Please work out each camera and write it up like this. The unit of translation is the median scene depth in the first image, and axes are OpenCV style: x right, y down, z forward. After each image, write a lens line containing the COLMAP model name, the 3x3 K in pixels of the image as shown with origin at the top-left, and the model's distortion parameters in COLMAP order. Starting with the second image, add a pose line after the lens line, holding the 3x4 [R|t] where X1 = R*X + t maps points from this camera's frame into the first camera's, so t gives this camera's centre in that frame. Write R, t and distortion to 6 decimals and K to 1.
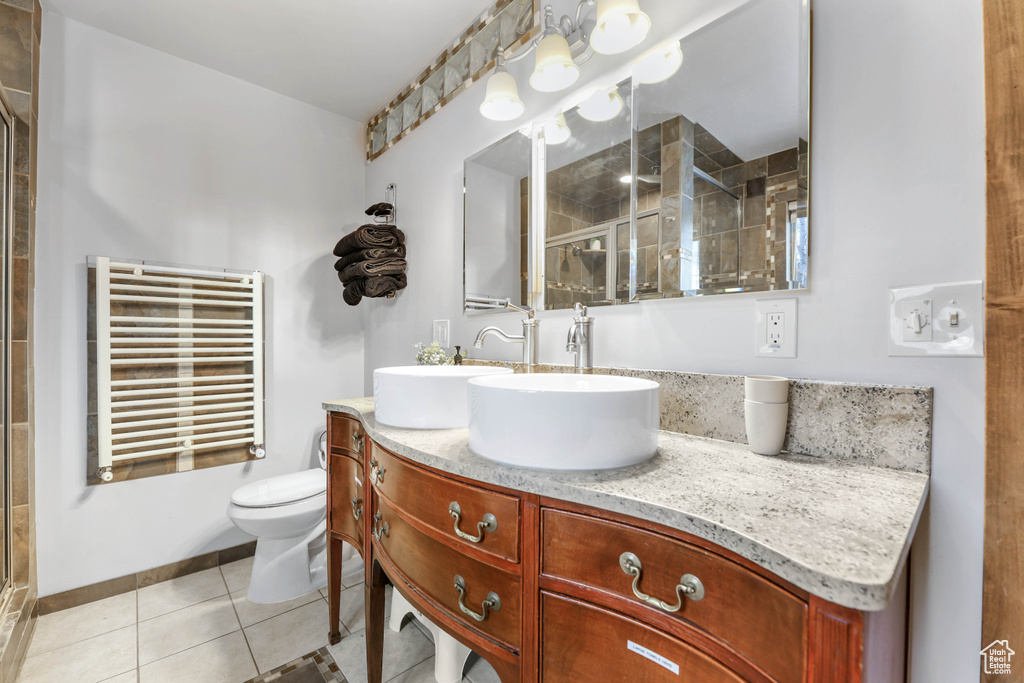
lens RADIAL K [[427.7, 0, 513.4], [0, 427.7, 345.9], [0, 0, 1]] dist [-0.003804, -0.000284]
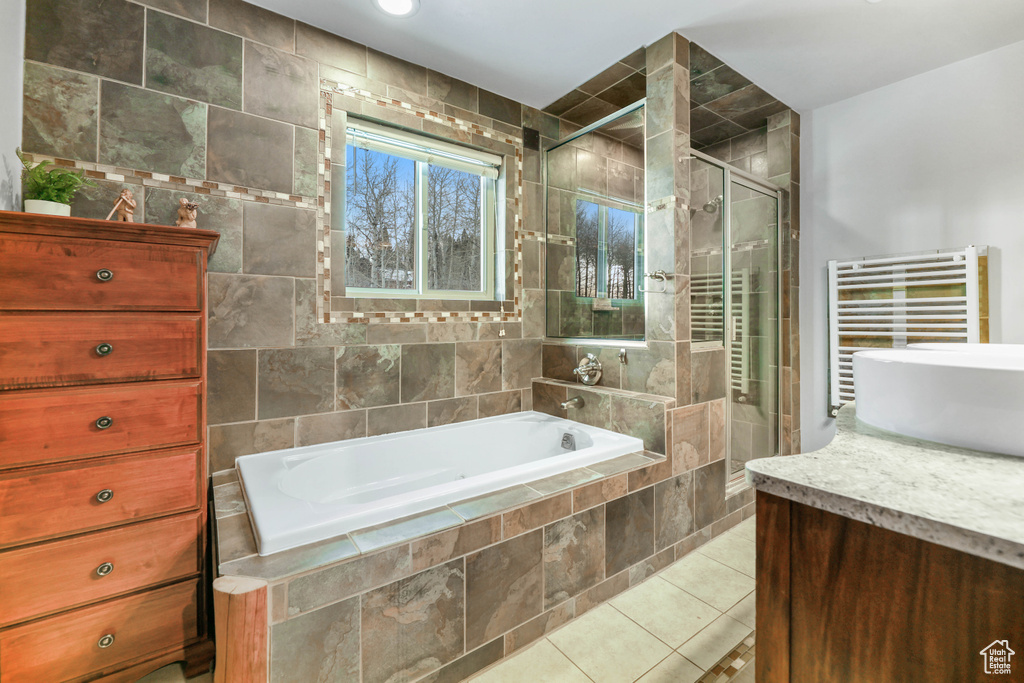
lens RADIAL K [[427.7, 0, 512.0], [0, 427.7, 317.9], [0, 0, 1]] dist [-0.003804, -0.000284]
pose [[-0.104058, -0.007776, -0.994541, 0.528575], [-0.004519, 0.999963, -0.007345, 0.001964], [0.994561, 0.003730, -0.104089, 0.055820]]
